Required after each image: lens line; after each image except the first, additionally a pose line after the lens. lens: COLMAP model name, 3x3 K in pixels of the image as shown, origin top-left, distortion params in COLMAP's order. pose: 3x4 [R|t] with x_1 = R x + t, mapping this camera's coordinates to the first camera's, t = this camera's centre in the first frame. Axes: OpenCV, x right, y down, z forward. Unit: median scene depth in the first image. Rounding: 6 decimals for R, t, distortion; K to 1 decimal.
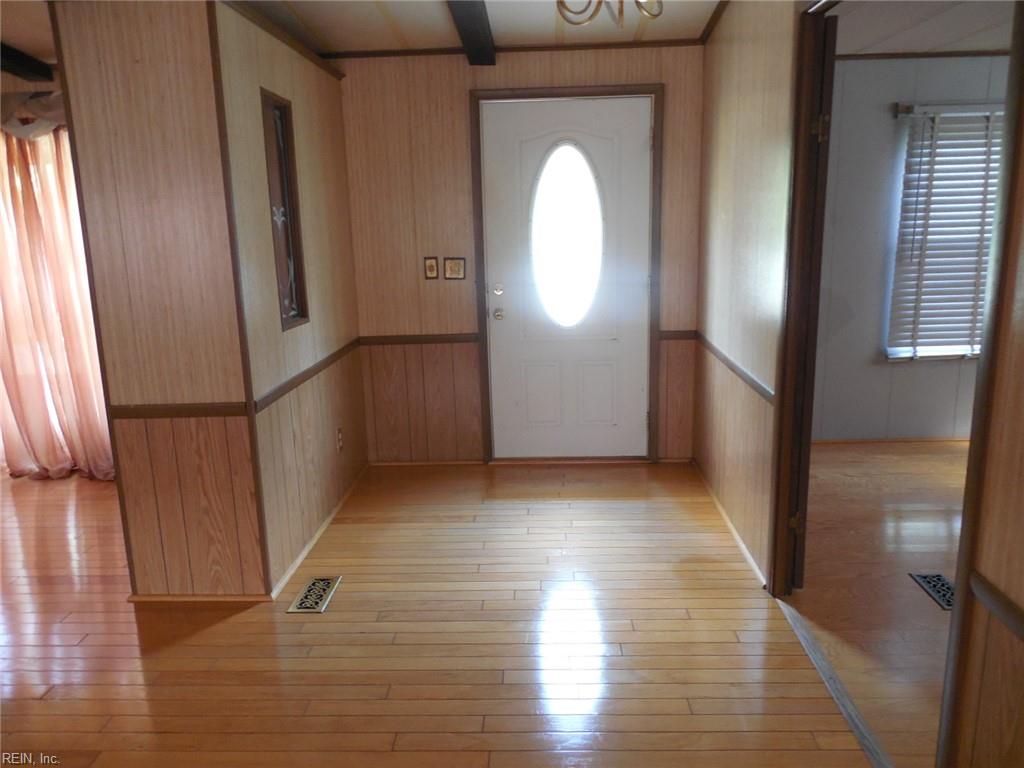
lens RADIAL K [[753.4, 0, 511.5], [0, 753.4, 382.5], [0, 0, 1]] dist [-0.022434, 0.004682]
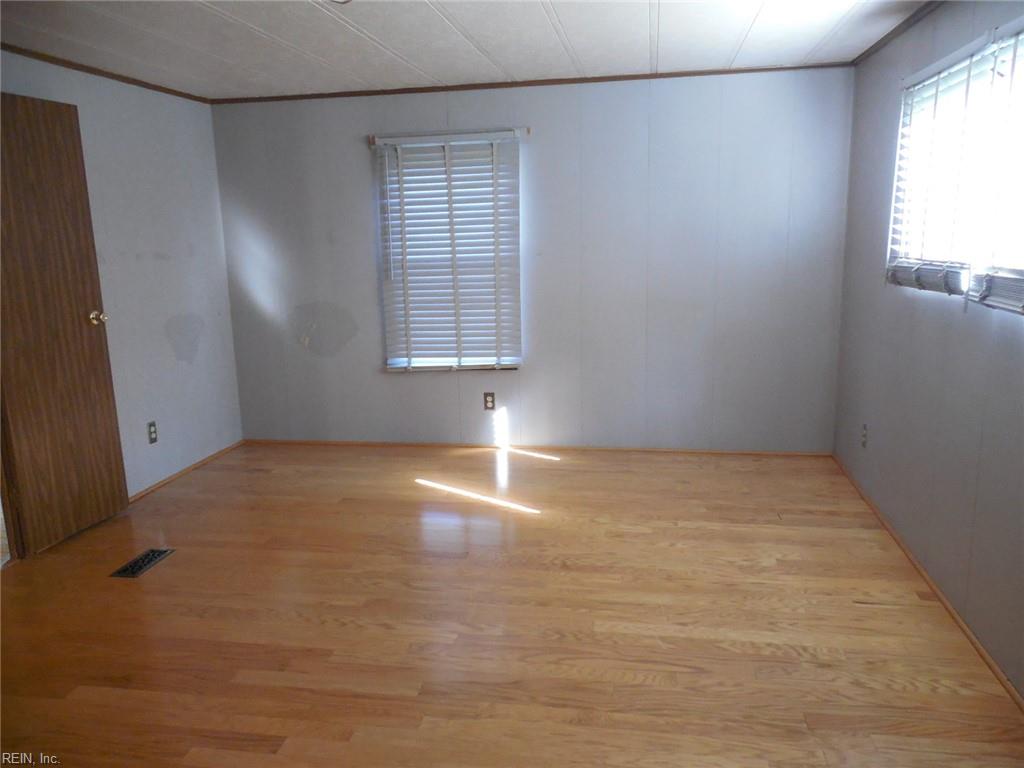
lens RADIAL K [[753.4, 0, 517.2], [0, 753.4, 378.6], [0, 0, 1]] dist [-0.022434, 0.004682]
pose [[0.993591, 0.022576, -0.110756, 0.821539], [-0.023770, 0.999673, -0.009472, -0.010980], [0.110506, 0.012044, 0.993803, -0.064842]]
